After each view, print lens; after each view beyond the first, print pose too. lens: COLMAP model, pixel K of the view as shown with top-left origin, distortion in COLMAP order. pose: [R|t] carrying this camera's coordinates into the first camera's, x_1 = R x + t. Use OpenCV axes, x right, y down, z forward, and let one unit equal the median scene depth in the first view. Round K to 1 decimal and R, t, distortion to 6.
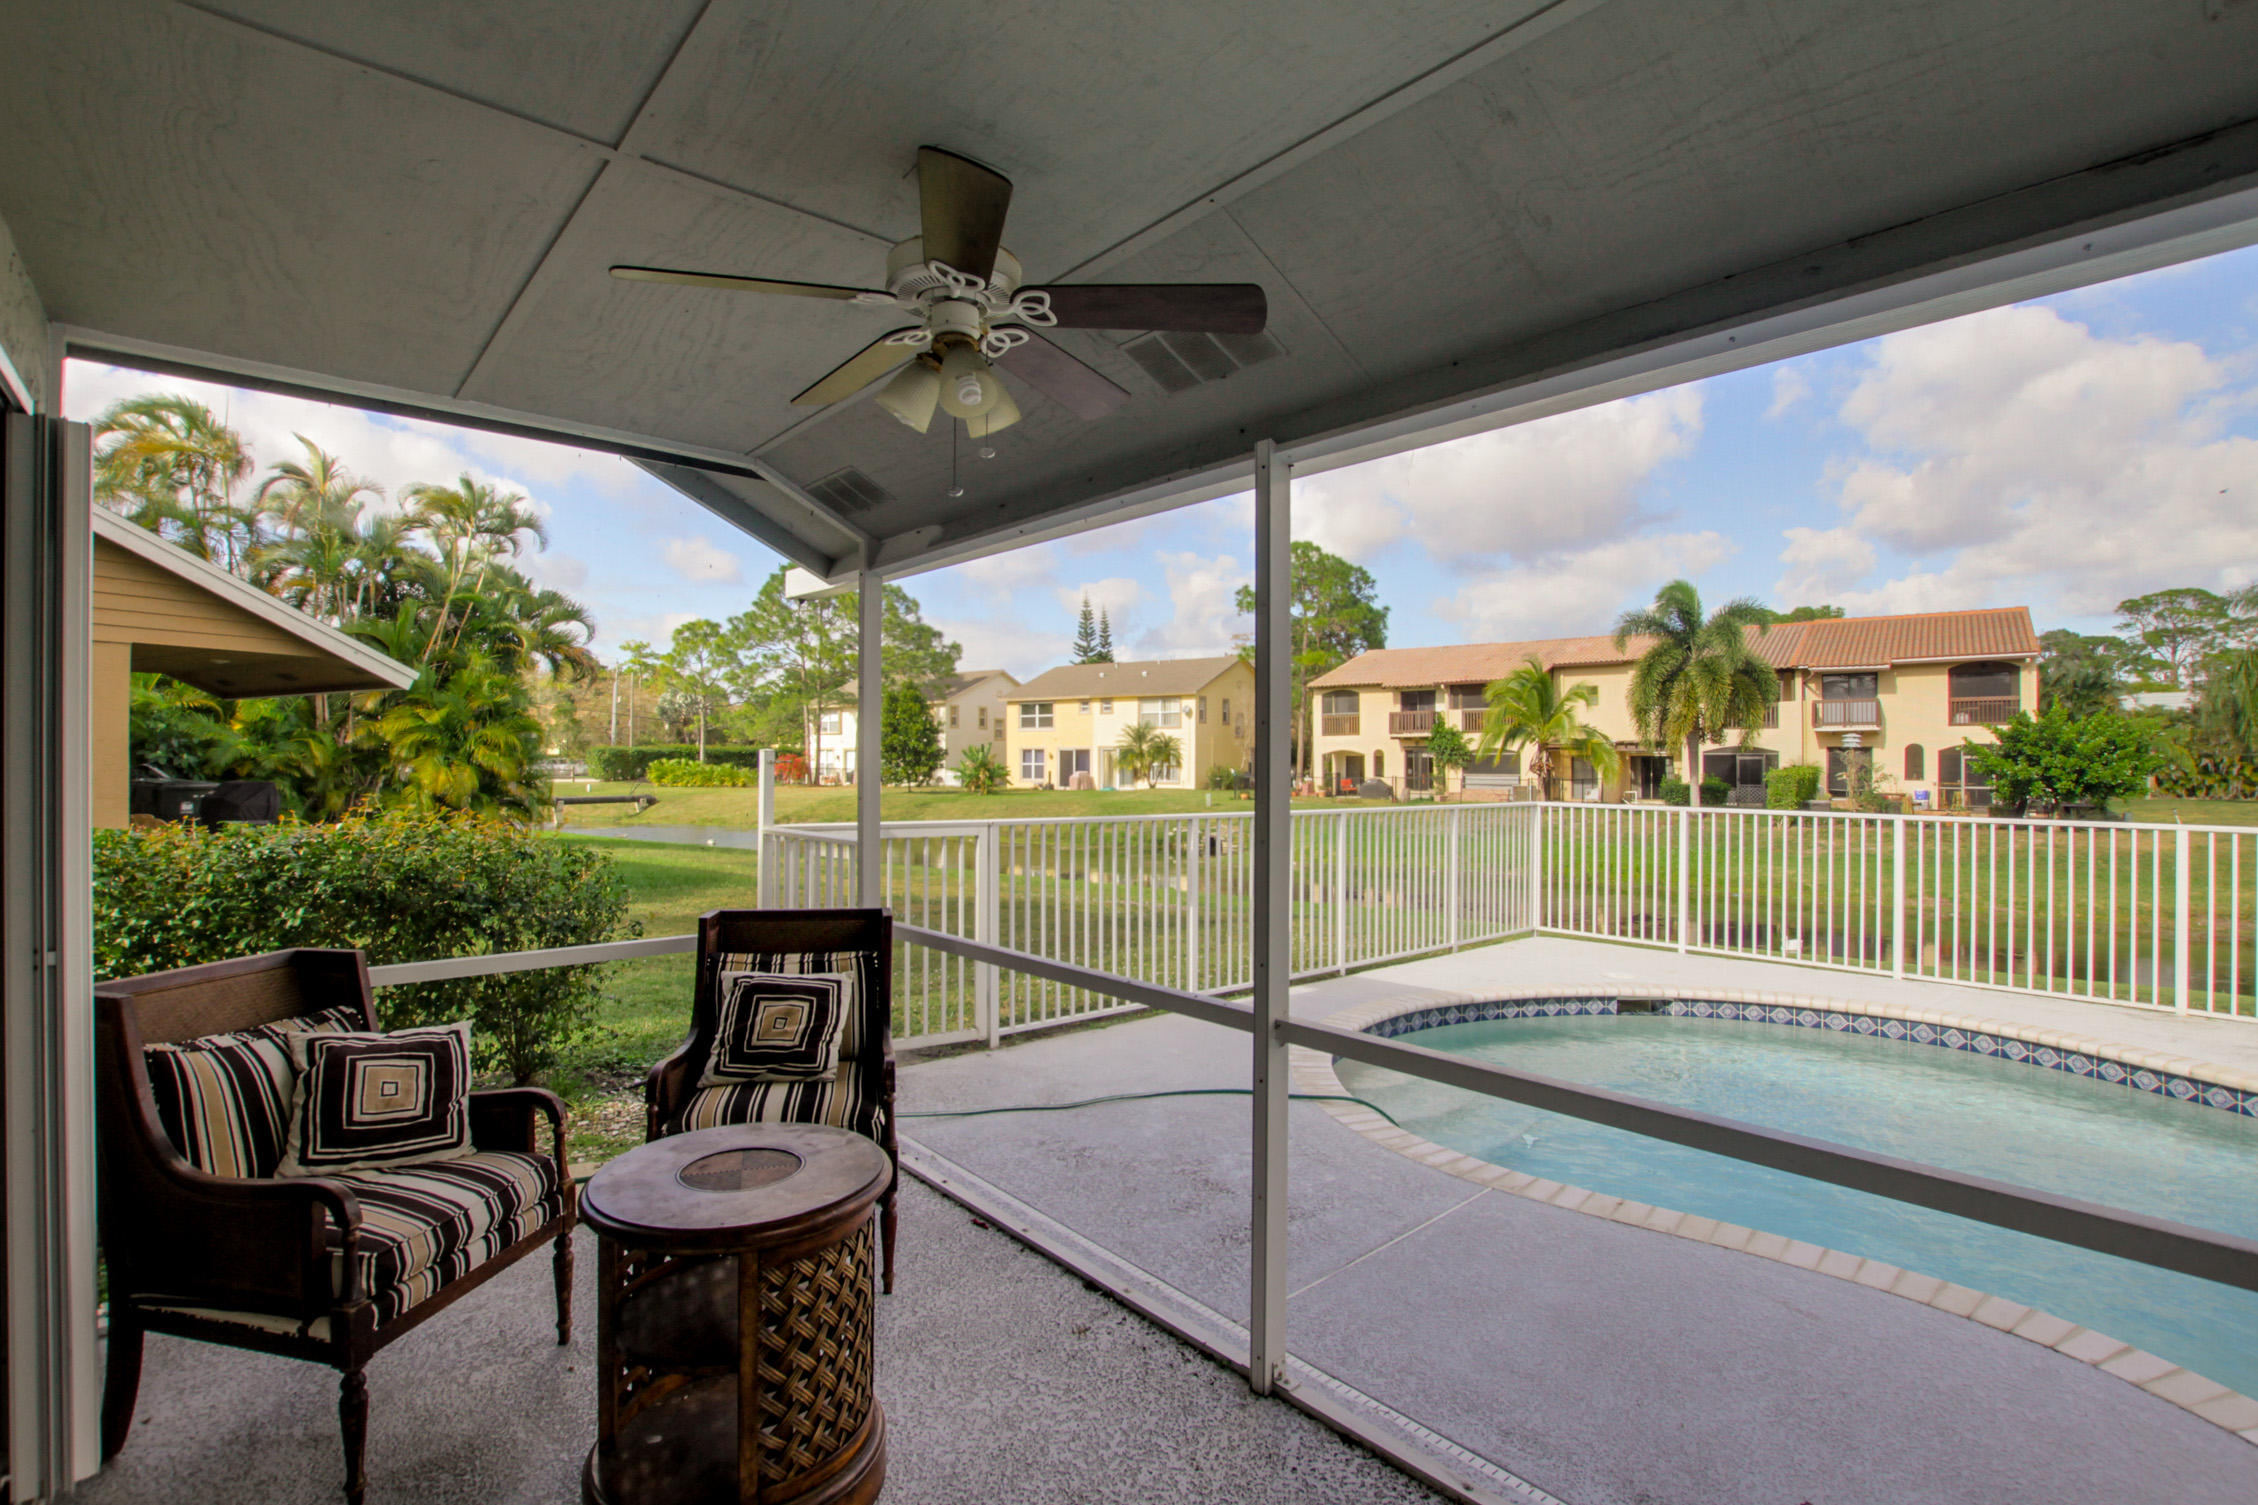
lens RADIAL K [[1066.1, 0, 1164.6], [0, 1066.1, 770.8], [0, 0, 1]] dist [-0.029476, 0.001675]
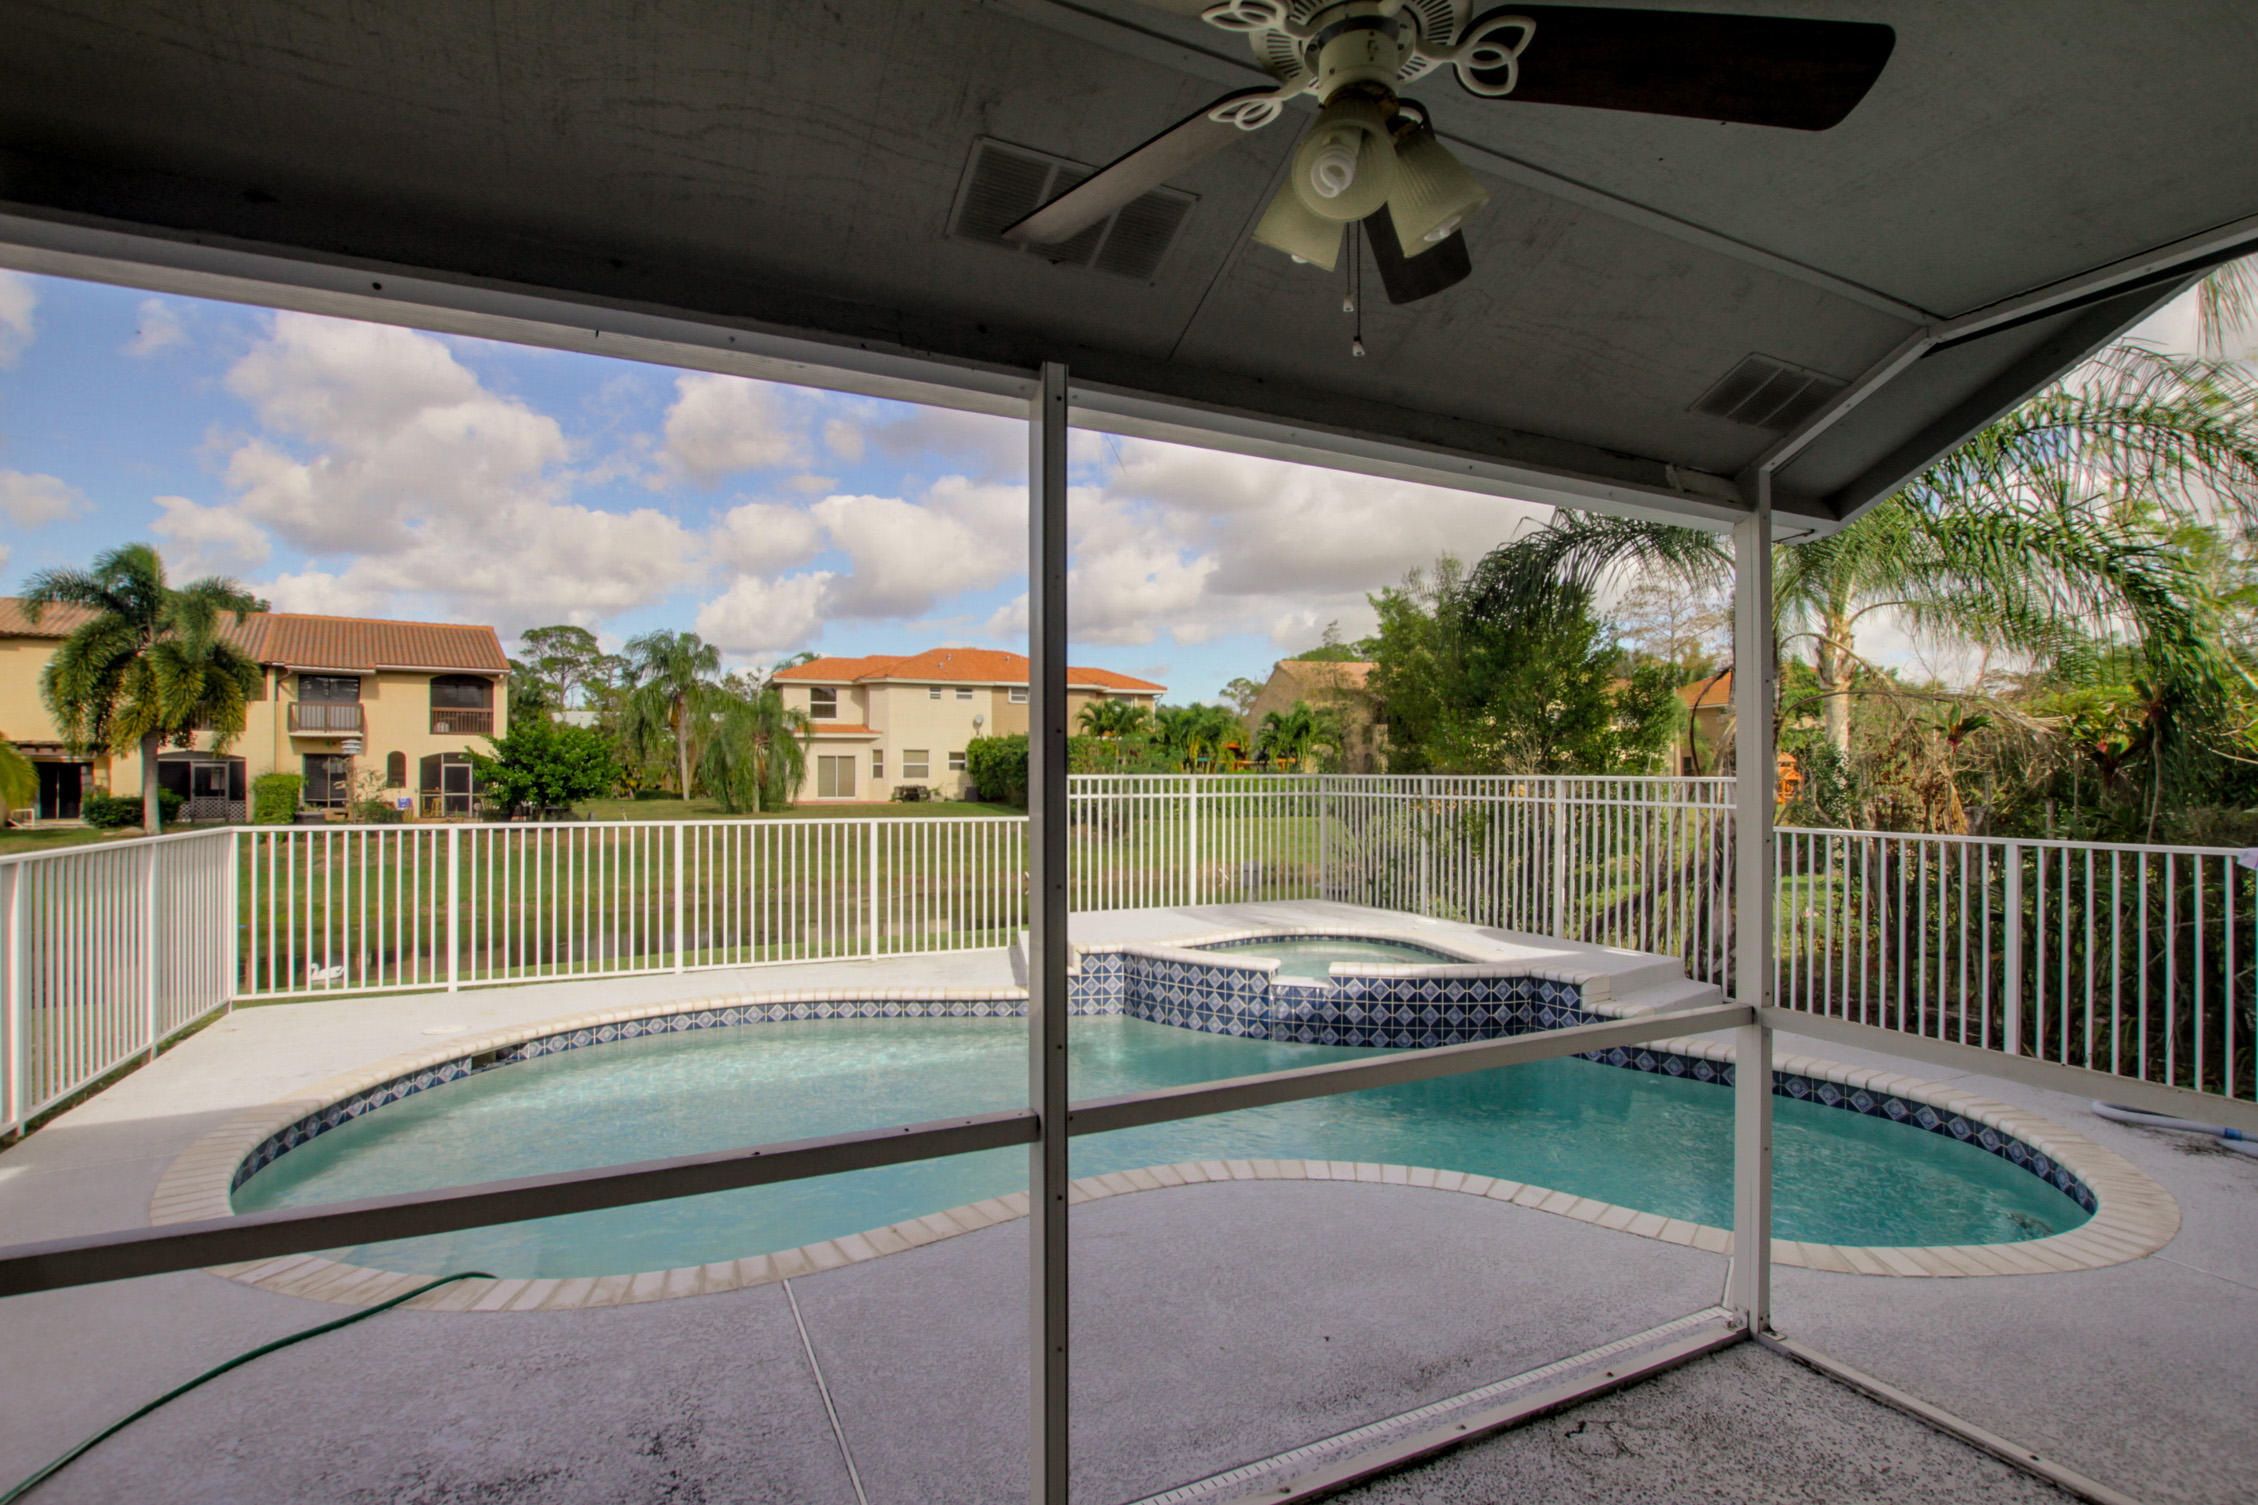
lens RADIAL K [[1066.1, 0, 1132.5], [0, 1066.1, 759.2], [0, 0, 1]] dist [-0.029476, 0.001675]
pose [[0.273630, 0.008634, 0.961796, -0.050765], [0.008750, 0.999896, -0.011466, -0.001049], [-0.961795, 0.011554, 0.273526, 0.059101]]
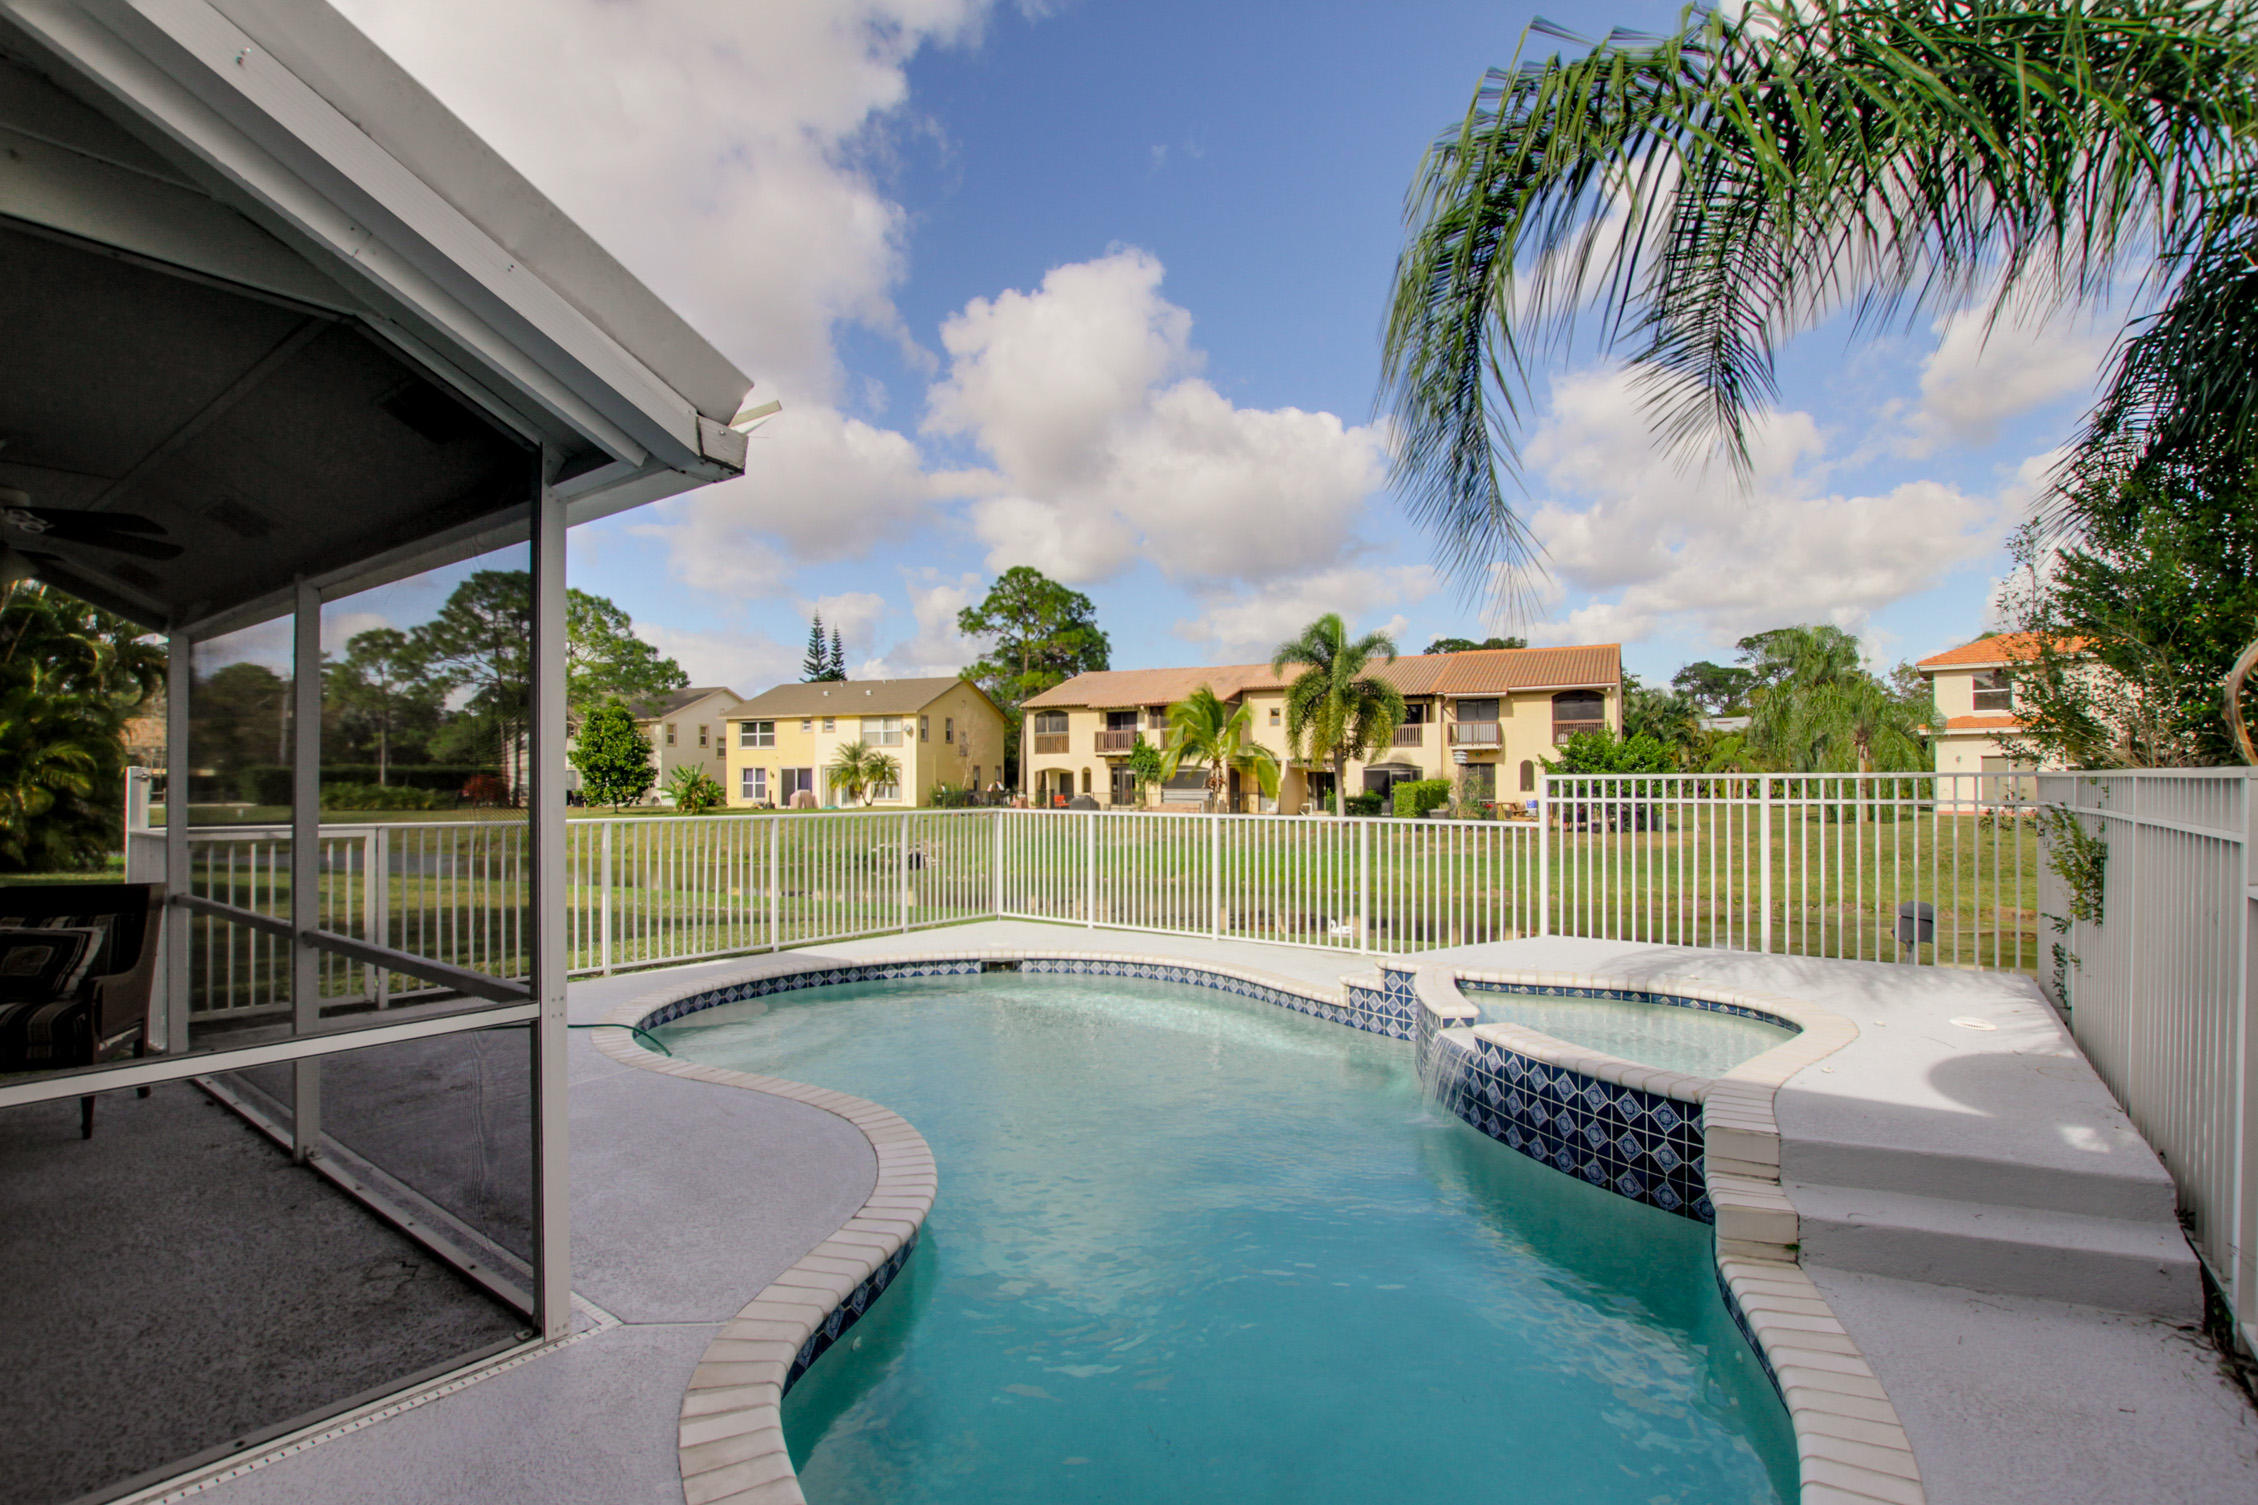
lens RADIAL K [[1066.1, 0, 1167.9], [0, 1066.1, 787.8], [0, 0, 1]] dist [-0.029476, 0.001675]
pose [[0.978631, -0.007227, 0.205499, 0.085194], [0.007494, 0.999972, -0.000520, 0.002380], [-0.205489, 0.002049, 0.978657, -0.065181]]
